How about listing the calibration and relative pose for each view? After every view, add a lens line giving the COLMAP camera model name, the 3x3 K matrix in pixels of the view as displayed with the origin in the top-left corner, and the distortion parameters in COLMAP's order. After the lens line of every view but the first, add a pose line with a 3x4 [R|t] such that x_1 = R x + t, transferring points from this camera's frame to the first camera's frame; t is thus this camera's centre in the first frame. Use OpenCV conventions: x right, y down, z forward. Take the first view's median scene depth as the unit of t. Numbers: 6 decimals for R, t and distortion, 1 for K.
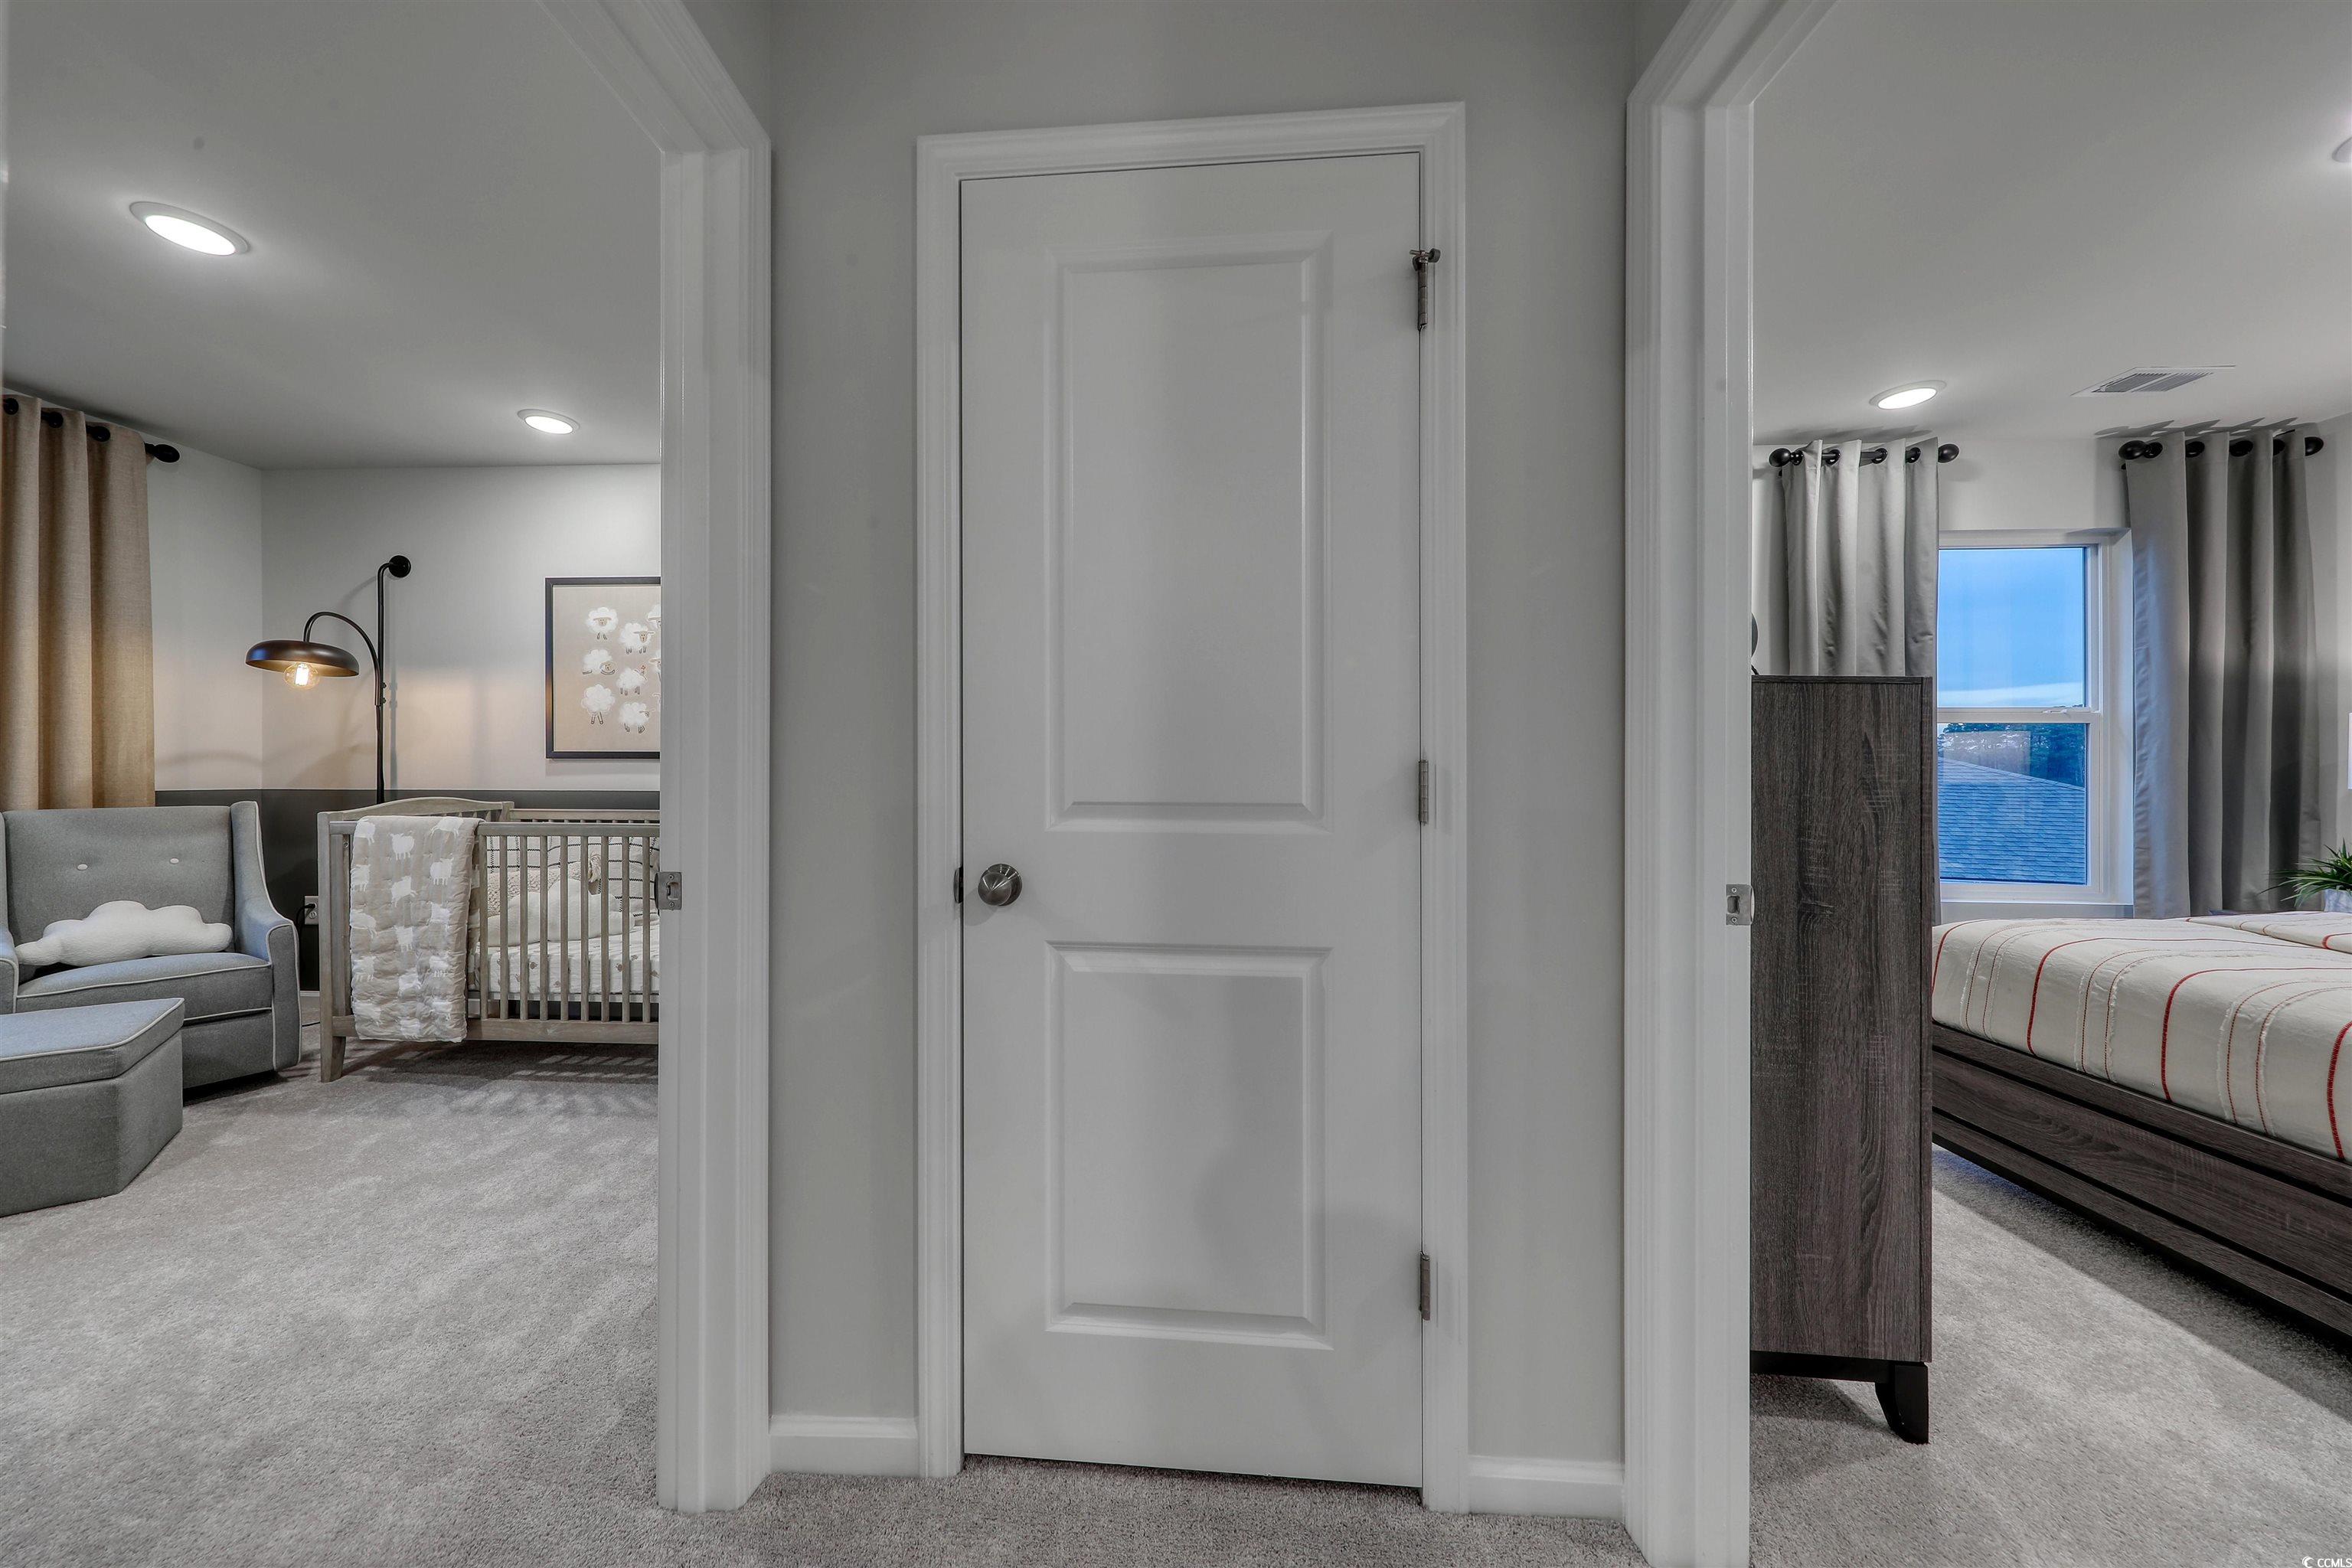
lens RADIAL K [[807.3, 0, 1139.4], [0, 807.3, 769.8], [0, 0, 1]] dist [0.002324, 0.000095]
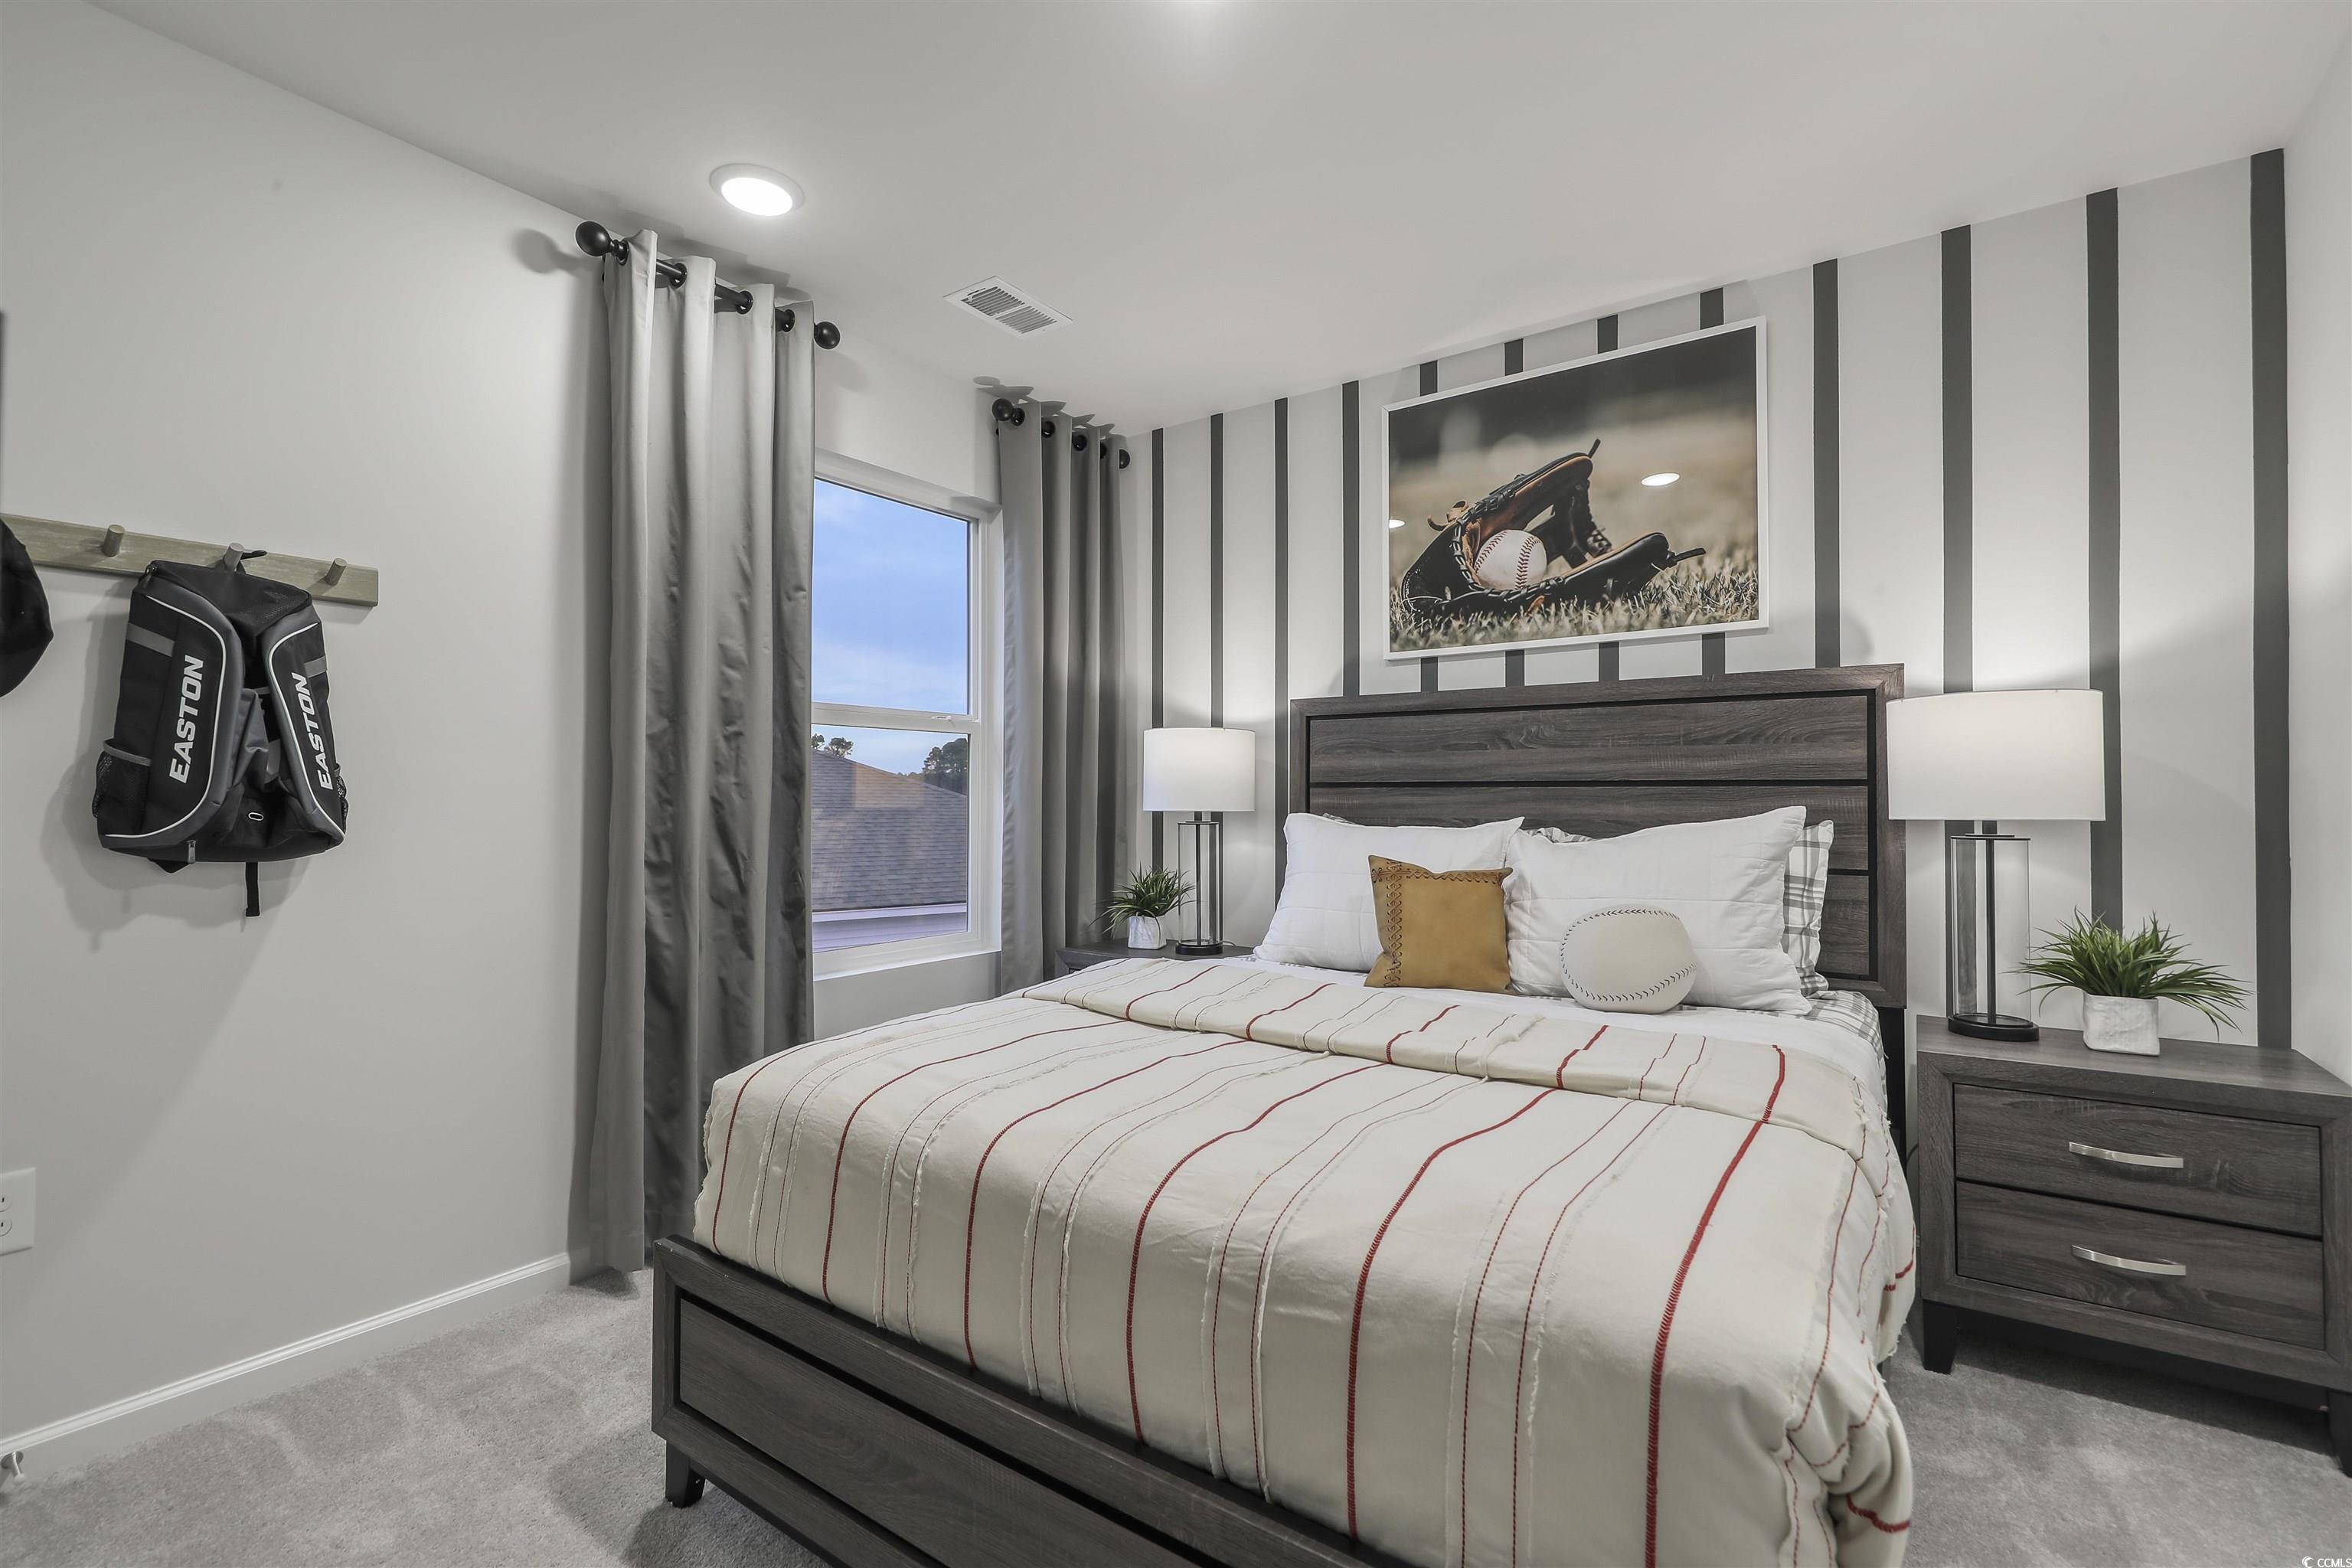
lens RADIAL K [[1065.3, 0, 1176.0], [0, 1065.3, 781.9], [0, 0, 1]] dist [0.003466, -0.000965]
pose [[0.530482, 0.007705, 0.847661, 0.462041], [-0.001670, 0.999966, -0.008045, 0.000237], [-0.847694, 0.002852, 0.530477, 0.313195]]
